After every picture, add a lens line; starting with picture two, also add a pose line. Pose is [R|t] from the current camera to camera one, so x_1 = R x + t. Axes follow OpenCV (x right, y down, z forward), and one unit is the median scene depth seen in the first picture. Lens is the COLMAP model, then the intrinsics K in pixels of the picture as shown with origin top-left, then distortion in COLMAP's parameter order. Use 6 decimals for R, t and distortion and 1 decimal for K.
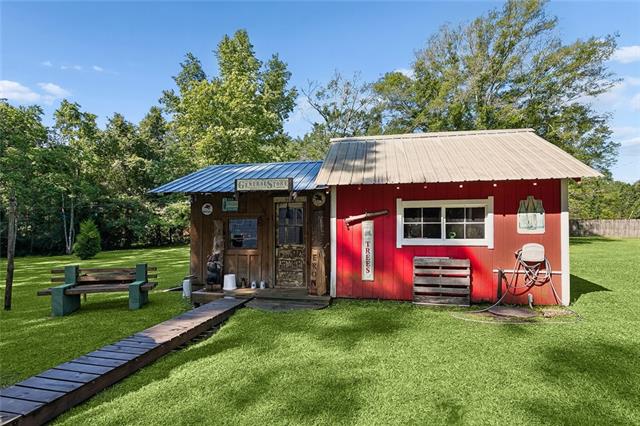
lens RADIAL K [[309.2, 0, 320.6], [0, 309.2, 229.5], [0, 0, 1]] dist [-0.000256, -0.000008]
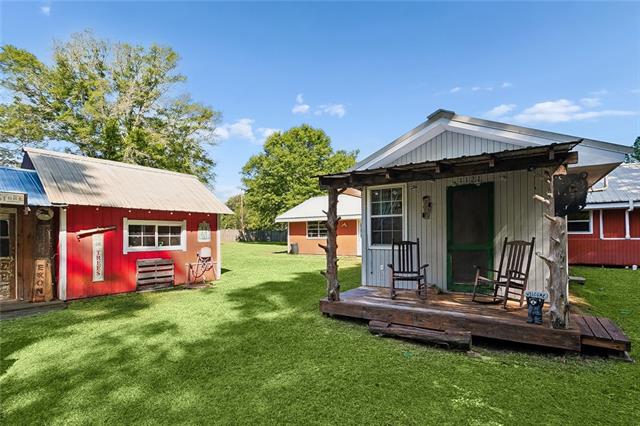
lens RADIAL K [[309.2, 0, 320.6], [0, 309.2, 229.5], [0, 0, 1]] dist [-0.000256, -0.000008]
pose [[0.447062, 0.015243, 0.894373, -0.589942], [-0.005117, 0.999882, -0.014484, -0.034183], [-0.894489, 0.001899, 0.447087, -0.384393]]
